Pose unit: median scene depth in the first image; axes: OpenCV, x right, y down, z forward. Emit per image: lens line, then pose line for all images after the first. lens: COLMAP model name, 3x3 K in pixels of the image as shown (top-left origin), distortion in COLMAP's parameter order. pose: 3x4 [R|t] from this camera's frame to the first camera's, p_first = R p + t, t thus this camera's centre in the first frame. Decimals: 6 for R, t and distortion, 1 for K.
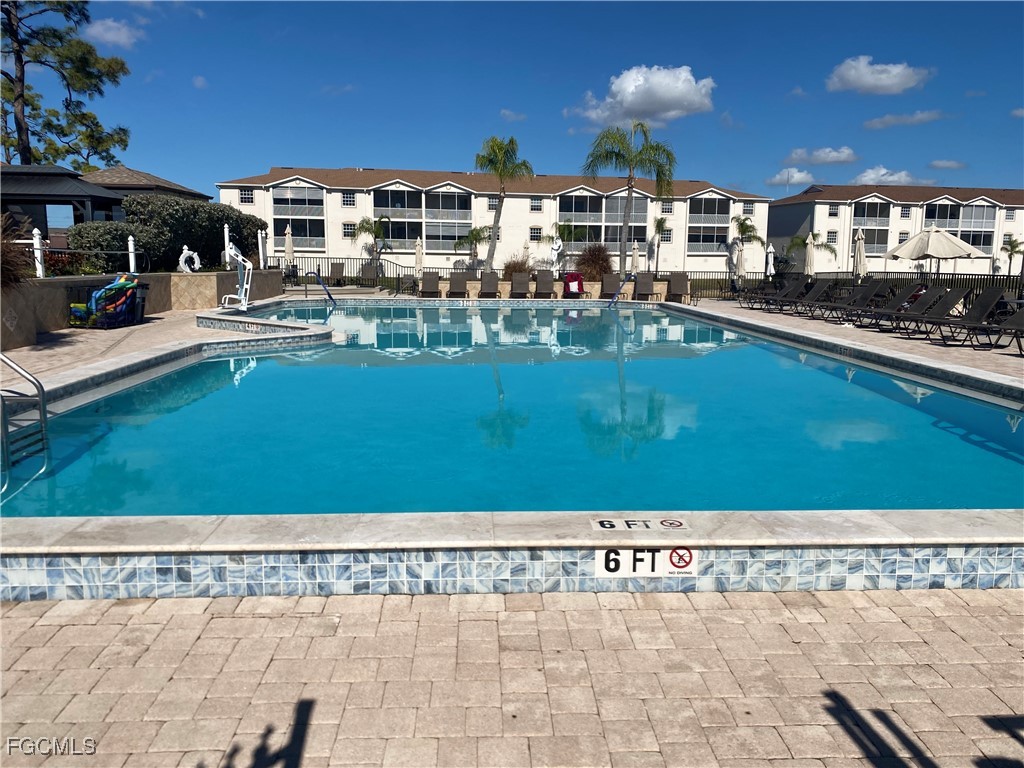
lens RADIAL K [[767.3, 0, 507.4], [0, 767.3, 384.0], [0, 0, 1]] dist [0.029447, -0.039843]
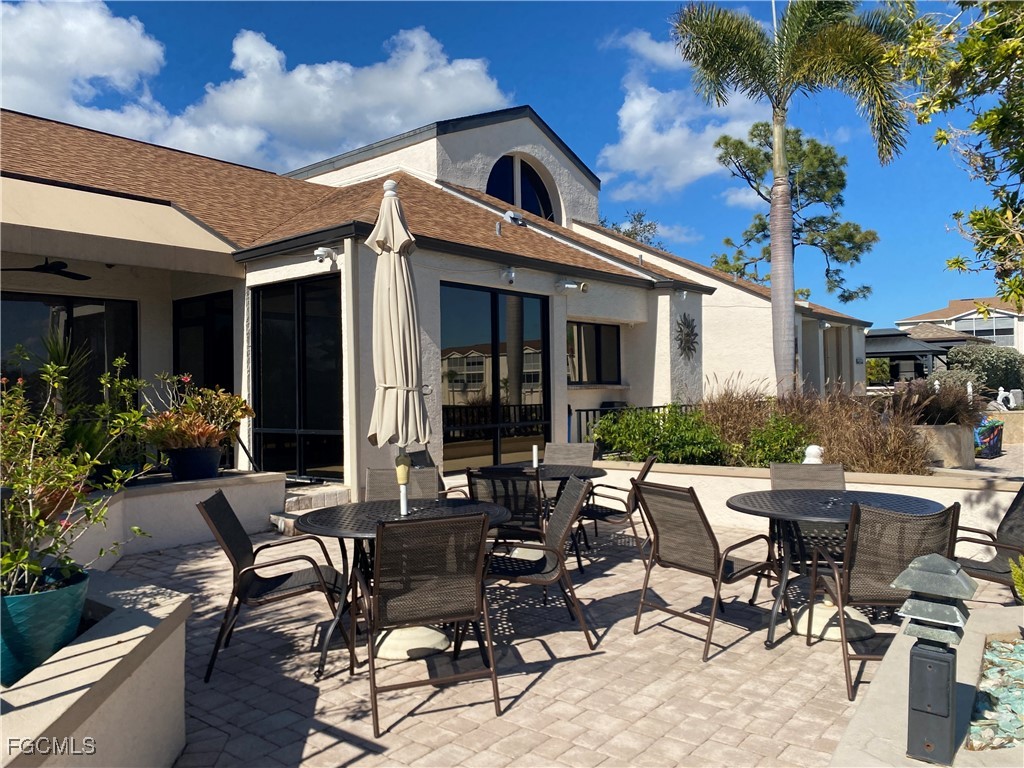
lens RADIAL K [[767.3, 0, 507.6], [0, 767.3, 383.5], [0, 0, 1]] dist [0.029447, -0.039843]
pose [[0.728669, -0.028510, -0.684273, -0.047303], [-0.088487, 0.986839, -0.135344, 0.008920], [0.679126, 0.159170, 0.716556, -0.084070]]
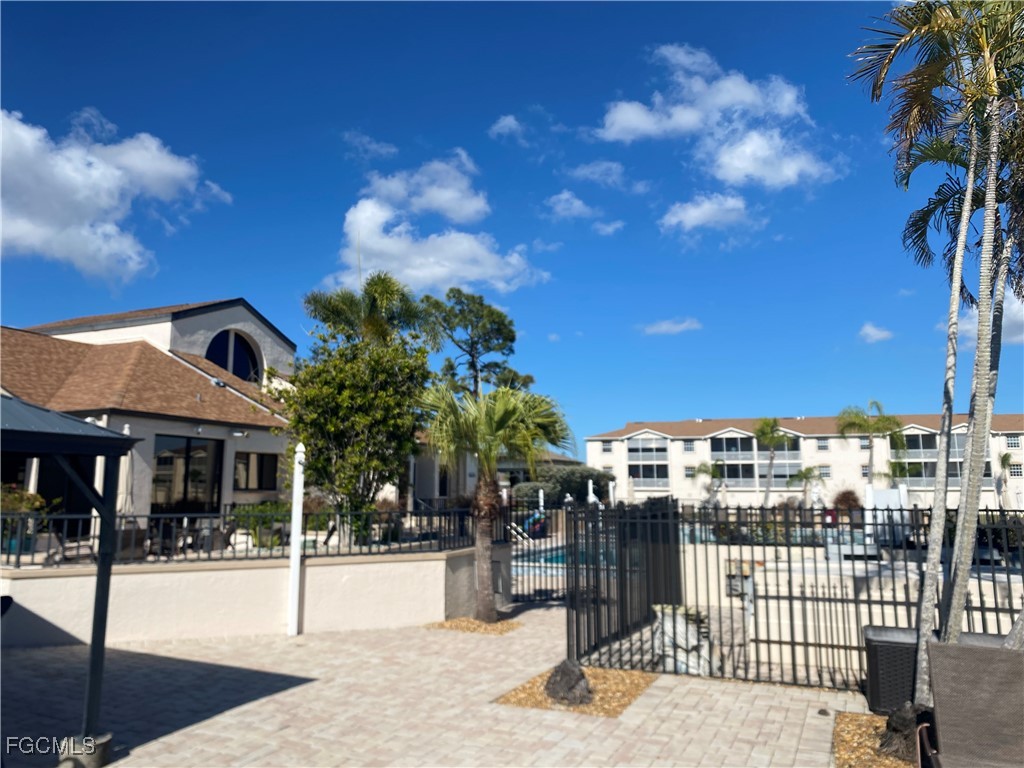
lens RADIAL K [[767.3, 0, 510.6], [0, 767.3, 376.3], [0, 0, 1]] dist [0.029447, -0.039843]
pose [[0.901483, -0.075923, -0.426104, 0.059921], [-0.059082, 0.953692, -0.294924, 0.022867], [0.428764, 0.291044, 0.855252, -0.164957]]
